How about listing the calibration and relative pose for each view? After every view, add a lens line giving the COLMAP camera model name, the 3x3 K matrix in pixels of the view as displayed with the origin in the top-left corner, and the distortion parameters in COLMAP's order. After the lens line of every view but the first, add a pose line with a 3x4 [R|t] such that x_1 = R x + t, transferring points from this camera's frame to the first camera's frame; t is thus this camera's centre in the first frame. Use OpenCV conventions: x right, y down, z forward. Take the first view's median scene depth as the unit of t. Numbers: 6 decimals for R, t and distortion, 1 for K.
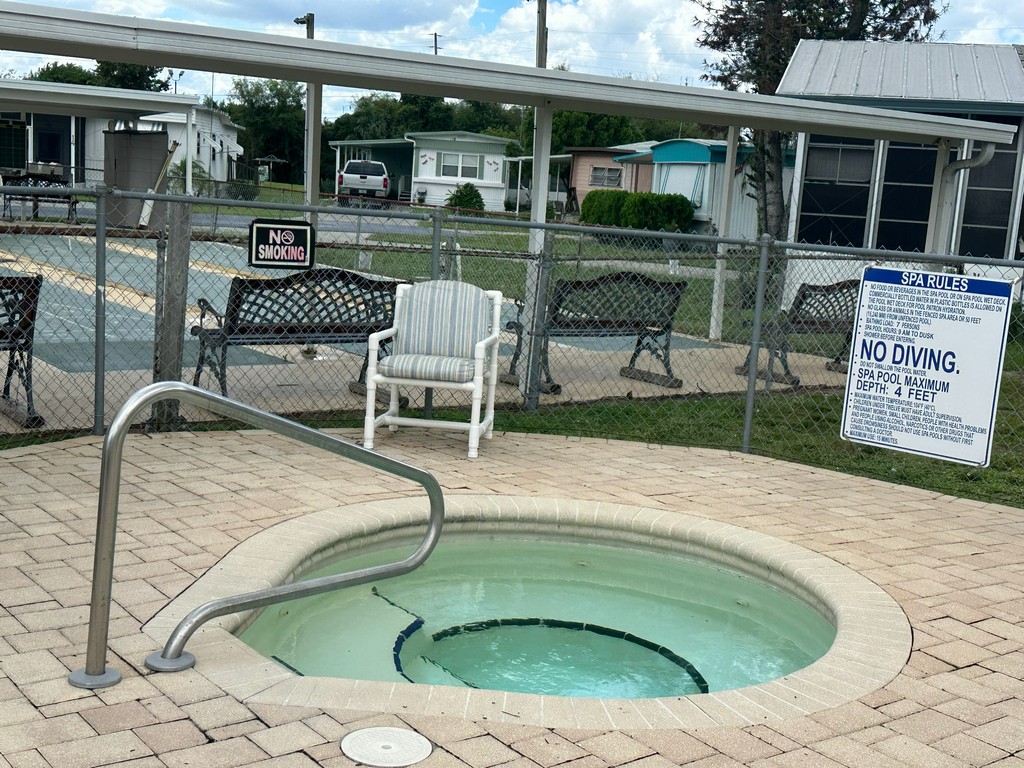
lens RADIAL K [[1295.7, 0, 513.7], [0, 1295.7, 393.6], [0, 0, 1]] dist [0.111423, 0.000000]
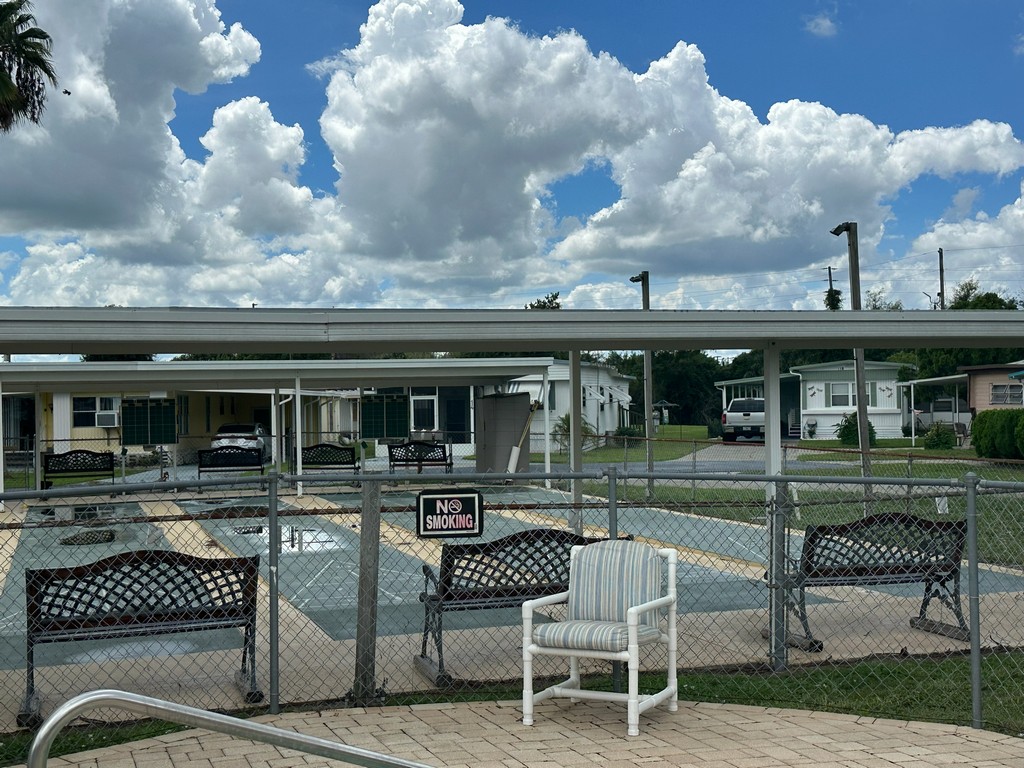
lens RADIAL K [[1295.7, 0, 513.9], [0, 1295.7, 380.7], [0, 0, 1]] dist [0.111423, 0.000000]
pose [[0.948037, -0.086120, -0.306284, 0.155980], [0.026288, 0.980580, -0.194348, -0.015621], [0.317074, 0.176198, 0.931890, 0.049776]]
